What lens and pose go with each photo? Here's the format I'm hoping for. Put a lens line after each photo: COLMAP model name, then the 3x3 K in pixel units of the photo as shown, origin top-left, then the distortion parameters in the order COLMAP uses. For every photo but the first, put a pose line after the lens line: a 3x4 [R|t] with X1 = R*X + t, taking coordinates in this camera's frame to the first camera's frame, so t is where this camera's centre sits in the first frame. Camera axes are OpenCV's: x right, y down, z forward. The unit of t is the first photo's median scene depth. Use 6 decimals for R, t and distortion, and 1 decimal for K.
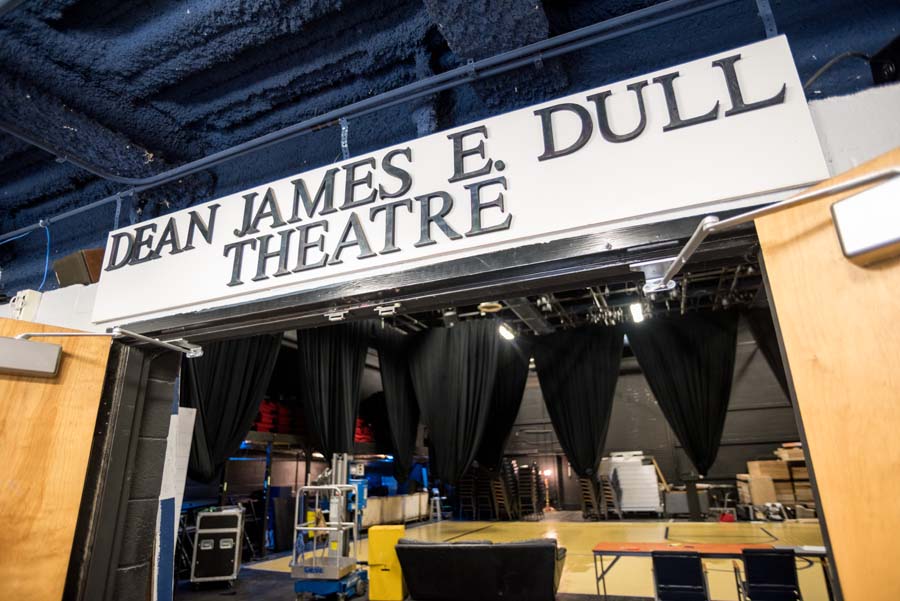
lens RADIAL K [[509.7, 0, 450.4], [0, 509.7, 301.1], [0, 0, 1]] dist [-0.032690, 0.001259]
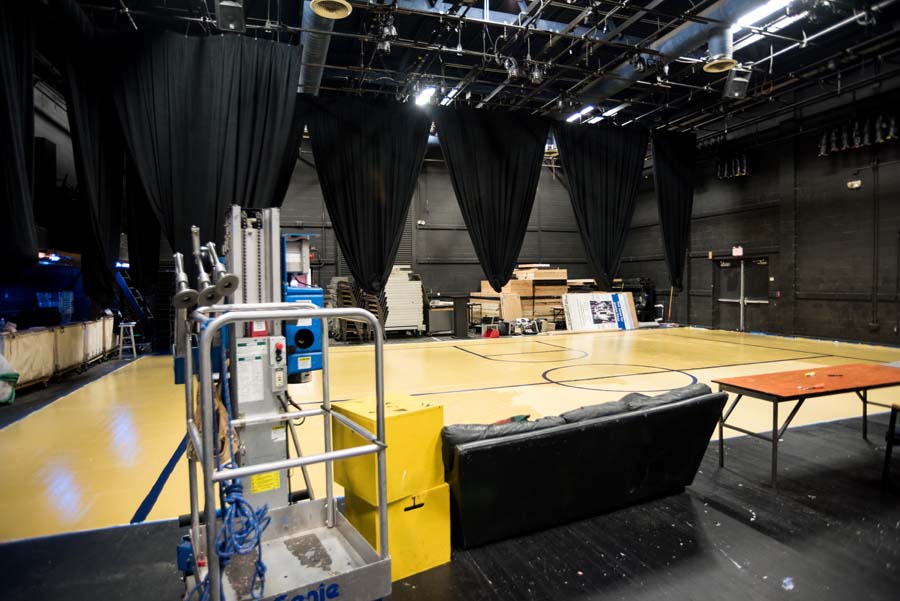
lens RADIAL K [[509.7, 0, 451.6], [0, 509.7, 302.0], [0, 0, 1]] dist [-0.032690, 0.001259]
pose [[0.744038, -0.011656, 0.668036, -0.168101], [-0.215285, 0.942340, 0.256219, 0.125778], [-0.632503, -0.334455, 0.698627, 0.347304]]
